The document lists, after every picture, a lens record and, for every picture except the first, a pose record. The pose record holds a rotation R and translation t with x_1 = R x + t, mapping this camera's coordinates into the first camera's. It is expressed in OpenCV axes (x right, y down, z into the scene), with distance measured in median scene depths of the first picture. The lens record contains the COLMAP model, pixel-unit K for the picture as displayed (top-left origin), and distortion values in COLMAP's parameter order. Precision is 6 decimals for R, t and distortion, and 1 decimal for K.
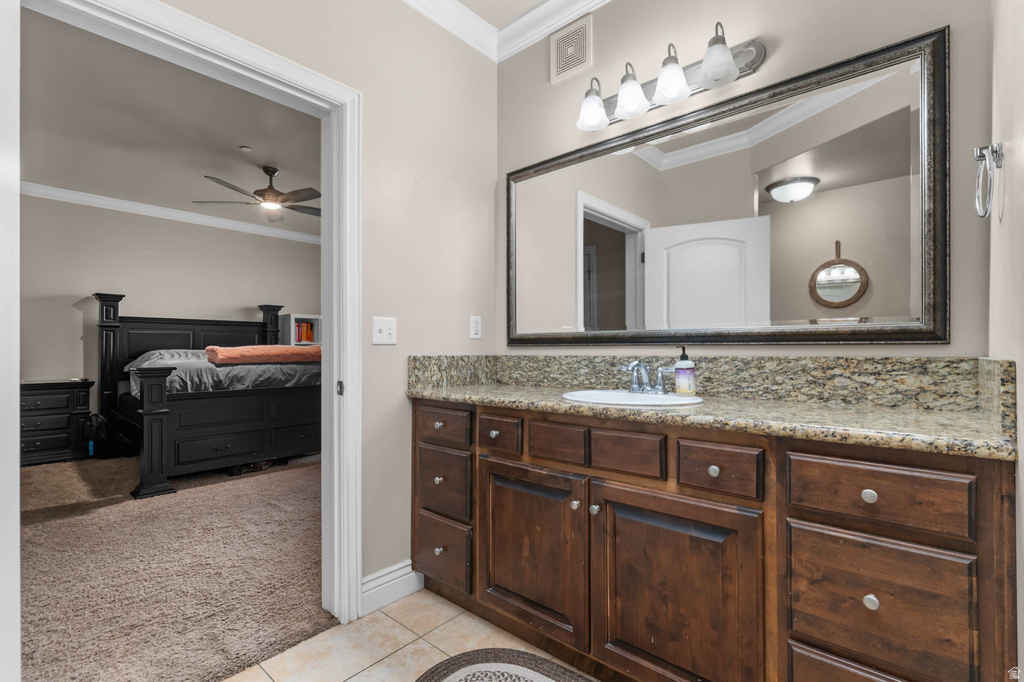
lens RADIAL K [[469.8, 0, 515.2], [0, 469.8, 340.3], [0, 0, 1]] dist [-0.001250, 0.000090]
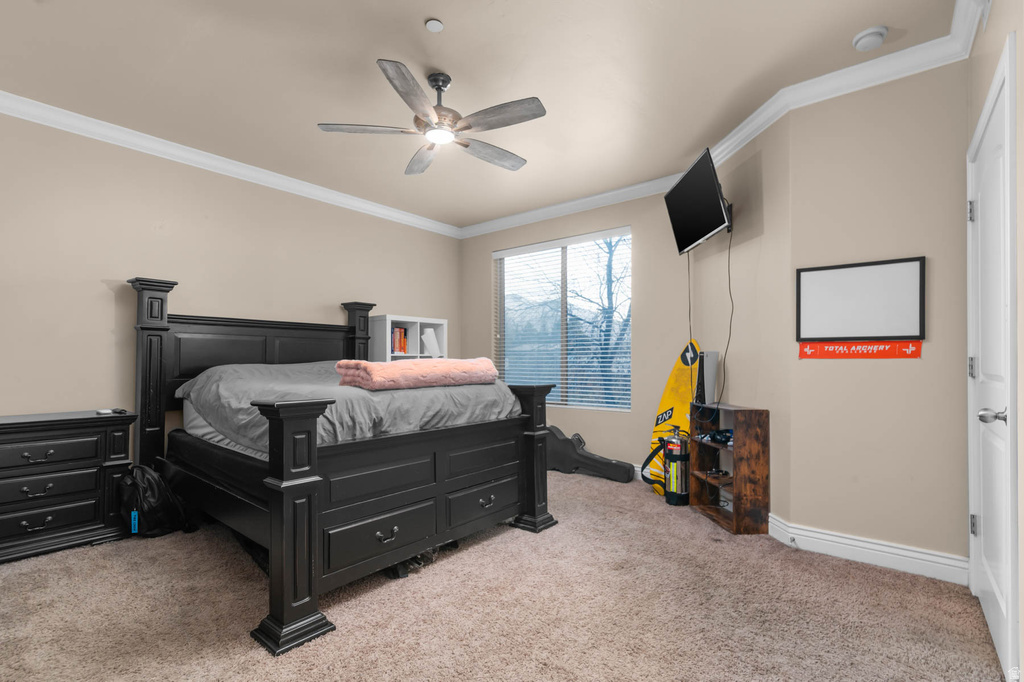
lens RADIAL K [[469.8, 0, 509.7], [0, 469.8, 347.2], [0, 0, 1]] dist [-0.001250, 0.000090]
pose [[0.999134, 0.002589, 0.041537, -0.410505], [-0.002227, 0.999959, -0.008758, 0.000478], [-0.041558, 0.008658, 0.999099, 0.335128]]
